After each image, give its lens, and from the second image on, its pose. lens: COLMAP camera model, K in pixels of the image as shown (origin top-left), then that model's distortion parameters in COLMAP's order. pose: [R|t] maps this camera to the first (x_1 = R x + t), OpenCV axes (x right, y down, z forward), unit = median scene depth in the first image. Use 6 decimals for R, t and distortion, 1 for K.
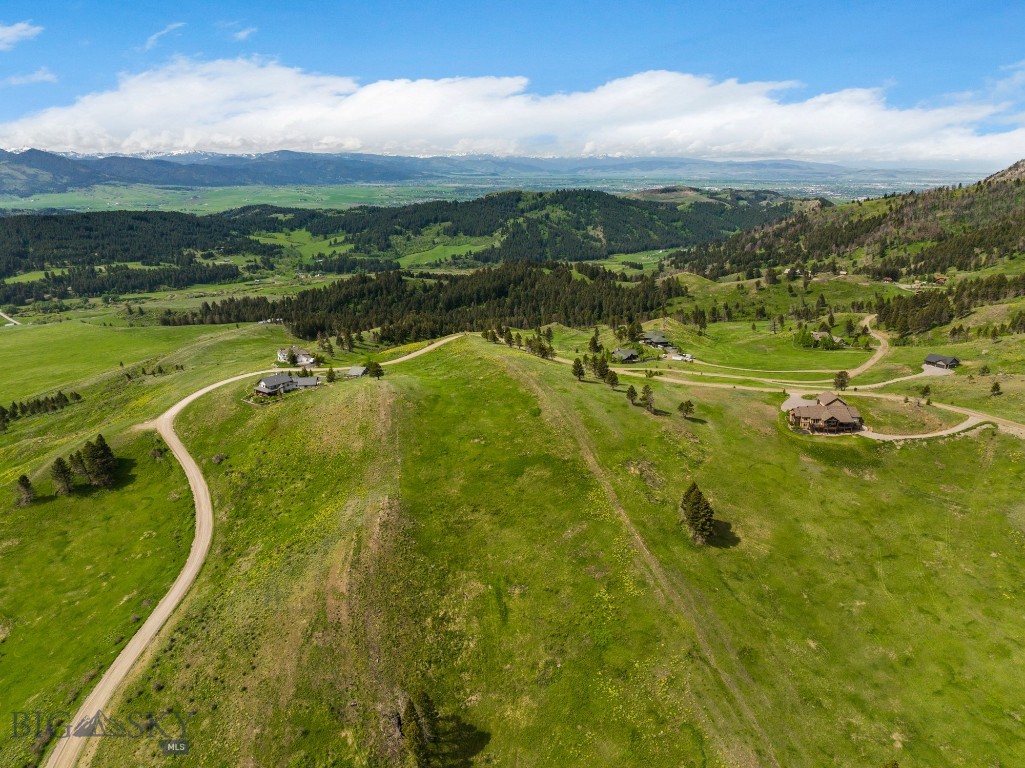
lens RADIAL K [[722.0, 0, 514.9], [0, 722.0, 385.4], [0, 0, 1]] dist [-0.043109, 0.006674]
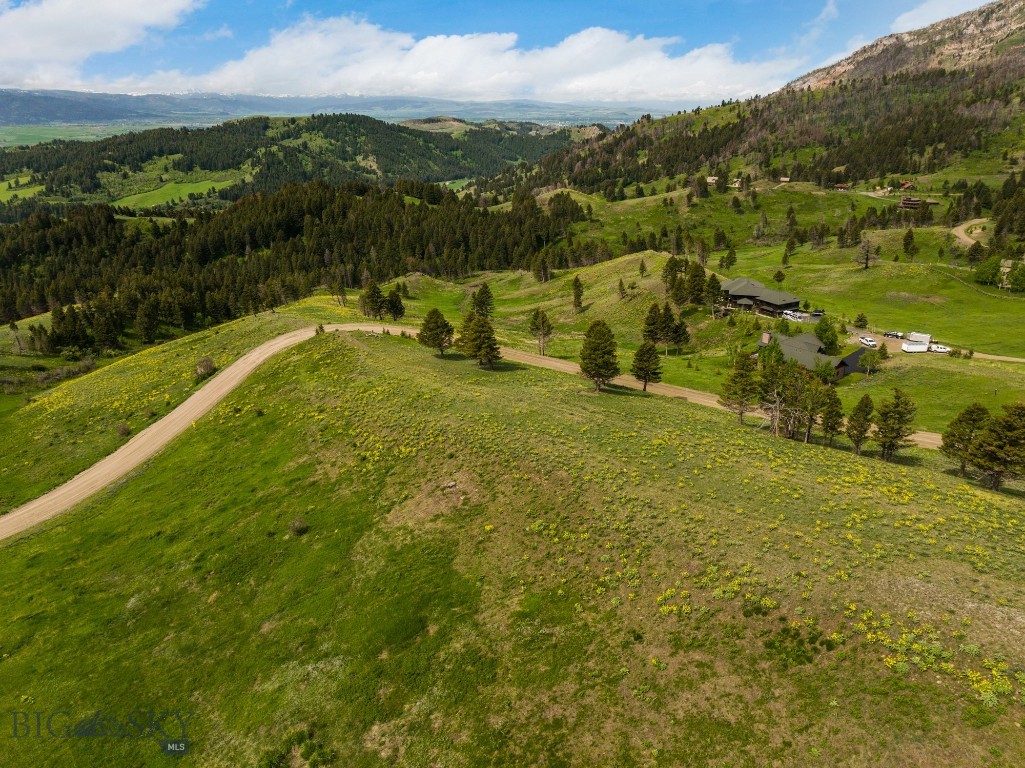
lens RADIAL K [[722.0, 0, 514.9], [0, 722.0, 385.4], [0, 0, 1]] dist [-0.043109, 0.006674]
pose [[0.943133, -0.110786, 0.313412, -0.021322], [0.087193, 0.992264, 0.088366, -0.015950], [-0.320778, -0.056014, 0.945497, 0.163781]]
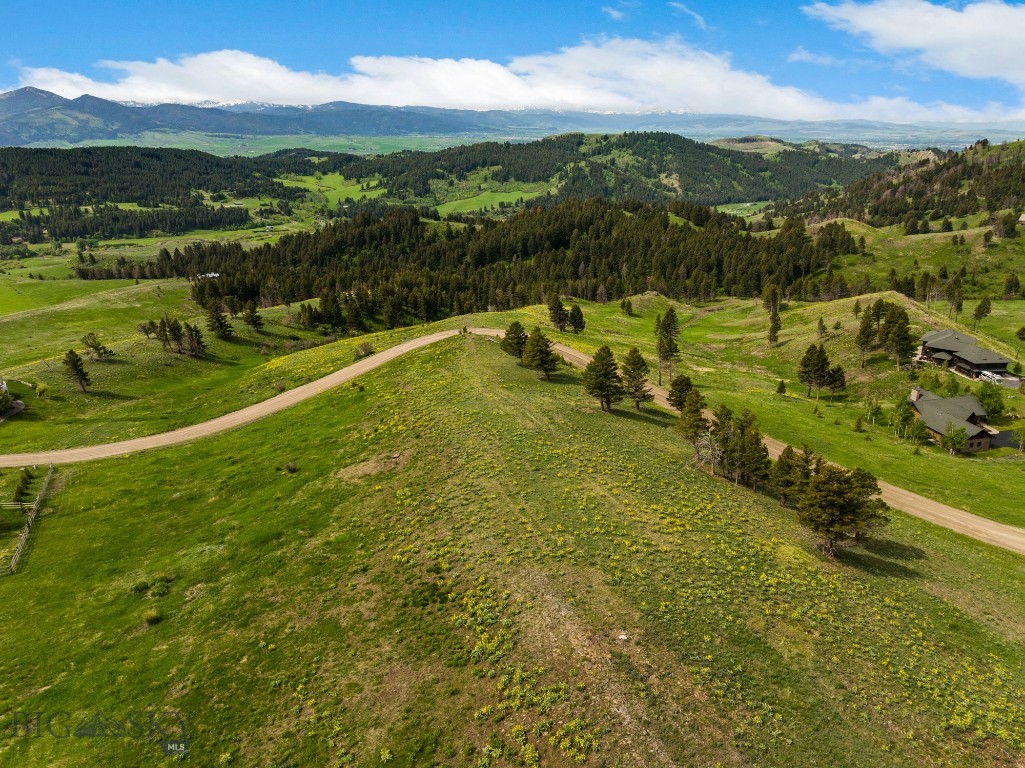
lens RADIAL K [[722.0, 0, 514.9], [0, 722.0, 385.4], [0, 0, 1]] dist [-0.043109, 0.006674]
pose [[0.996983, 0.036495, -0.068511, -0.004362], [-0.032670, 0.997888, 0.056138, -0.015393], [0.070415, -0.053730, 0.996070, 0.154850]]
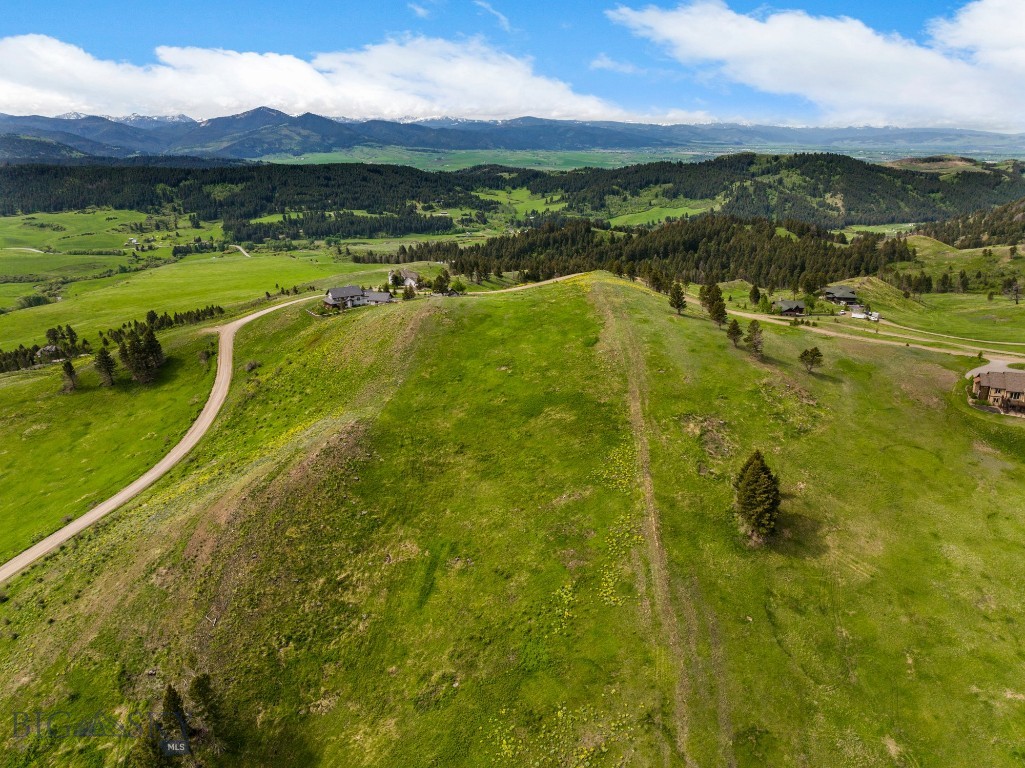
lens RADIAL K [[722.0, 0, 514.9], [0, 722.0, 385.4], [0, 0, 1]] dist [-0.043109, 0.006674]
pose [[0.949983, 0.106191, -0.293695, 0.025042], [-0.094451, 0.994068, 0.053916, 0.006922], [0.297678, -0.023480, 0.954378, 0.035651]]
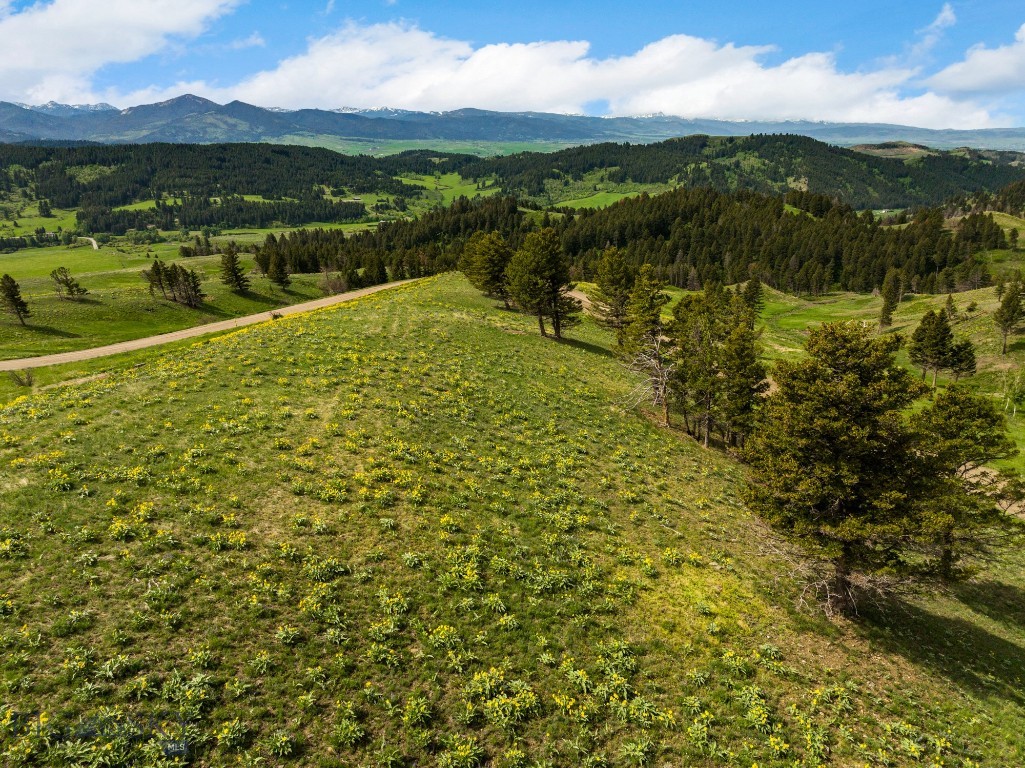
lens RADIAL K [[722.0, 0, 514.9], [0, 722.0, 385.4], [0, 0, 1]] dist [-0.043109, 0.006674]
pose [[0.970636, 0.090802, -0.222759, 0.004602], [-0.080356, 0.995218, 0.055539, -0.010389], [0.226737, -0.036008, 0.973290, 0.174635]]
